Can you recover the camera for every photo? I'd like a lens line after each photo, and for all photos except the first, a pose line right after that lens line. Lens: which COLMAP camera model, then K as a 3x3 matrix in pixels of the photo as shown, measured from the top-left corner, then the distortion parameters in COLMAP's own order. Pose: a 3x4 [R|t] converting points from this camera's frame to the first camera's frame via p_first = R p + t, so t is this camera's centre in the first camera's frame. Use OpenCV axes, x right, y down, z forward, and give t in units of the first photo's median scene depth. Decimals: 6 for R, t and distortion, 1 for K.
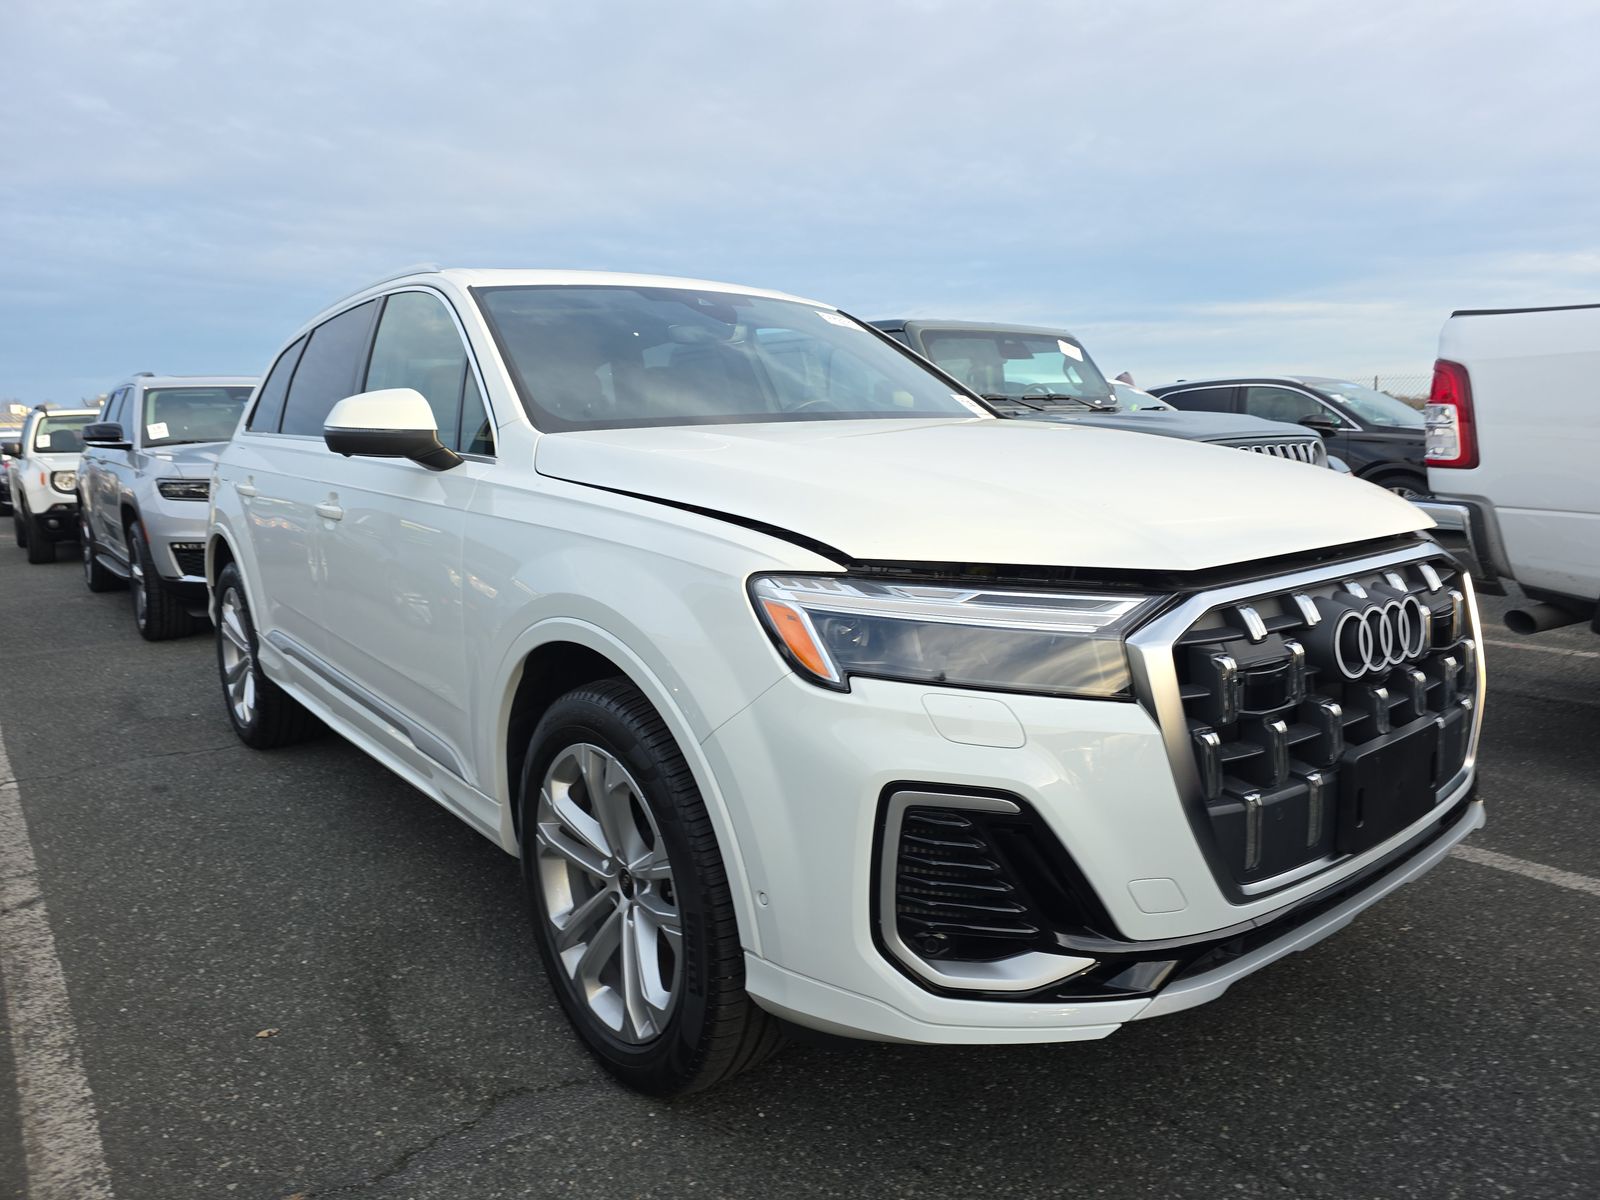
lens RADIAL K [[1120.6, 0, 790.3], [0, 1120.6, 529.5], [0, 0, 1]] dist [0.049122, -0.052009]
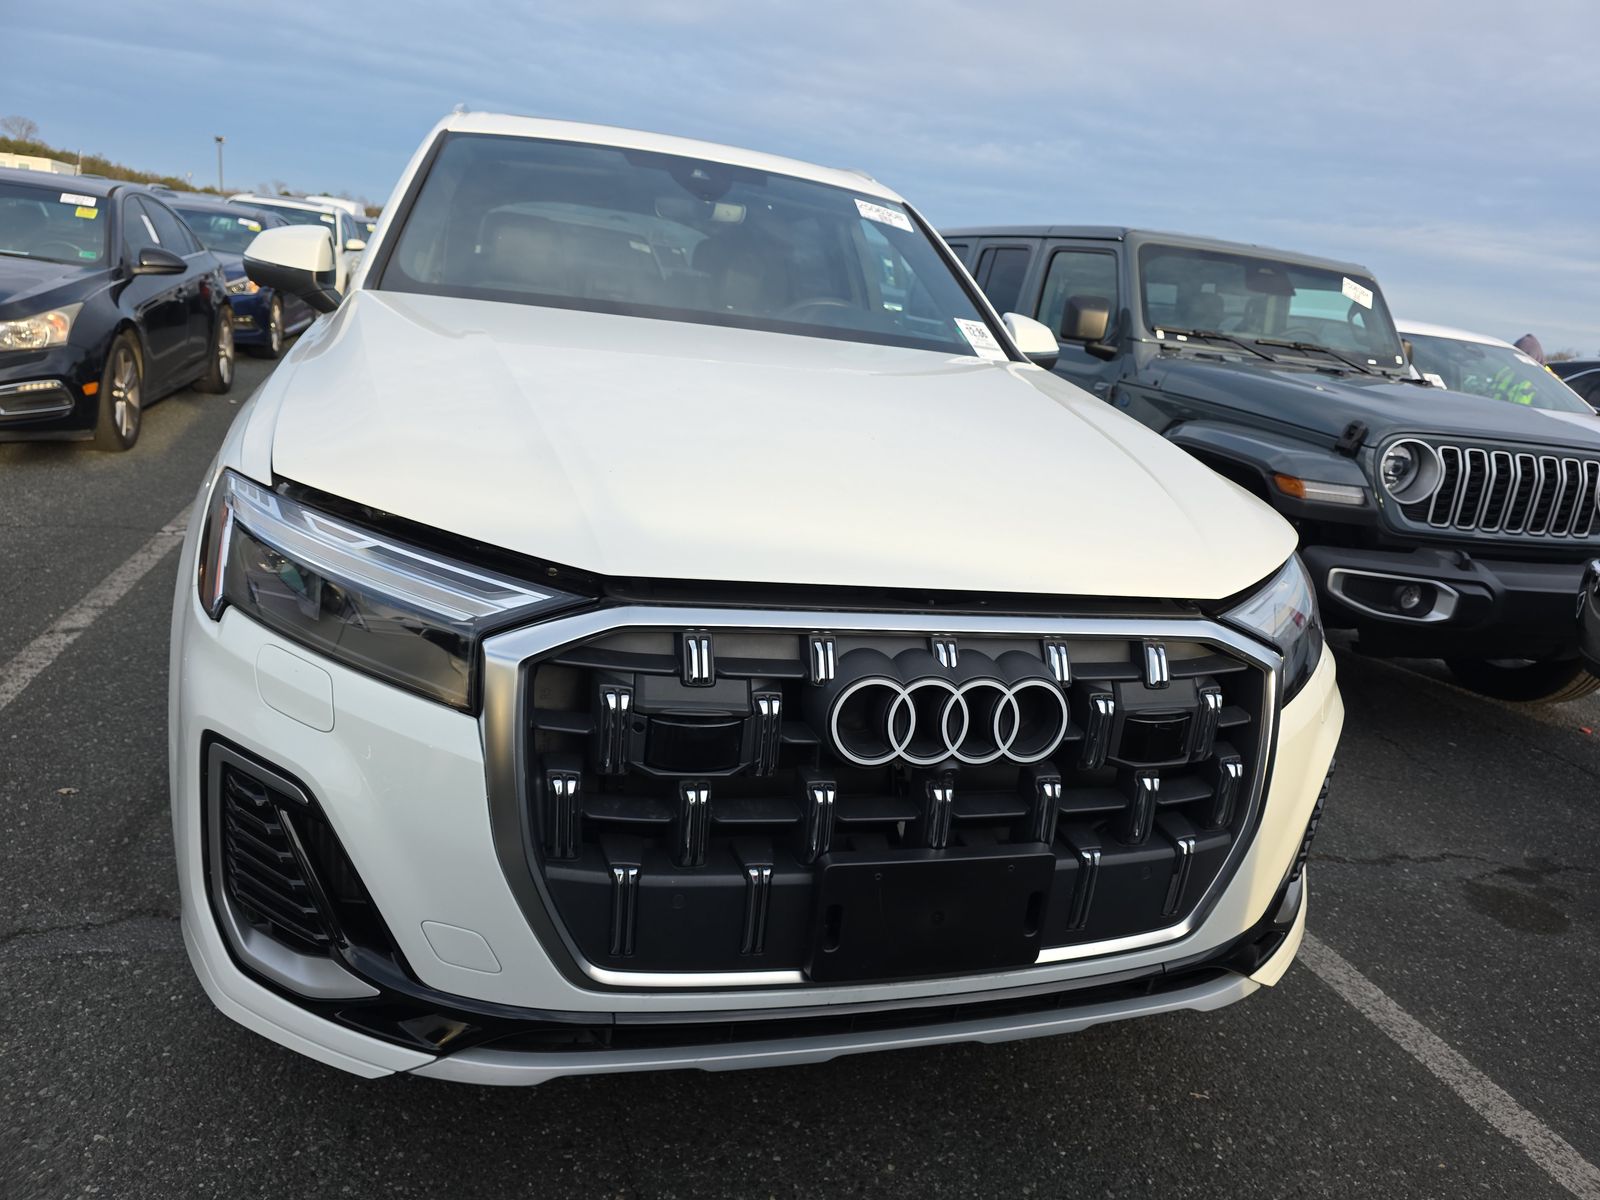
lens RADIAL K [[1120.6, 0, 790.3], [0, 1120.6, 529.5], [0, 0, 1]] dist [0.049122, -0.052009]
pose [[0.915288, 0.213323, -0.341675, 0.638725], [-0.176332, 0.974851, 0.136281, -0.107631], [0.362154, -0.064488, 0.929885, 0.282077]]
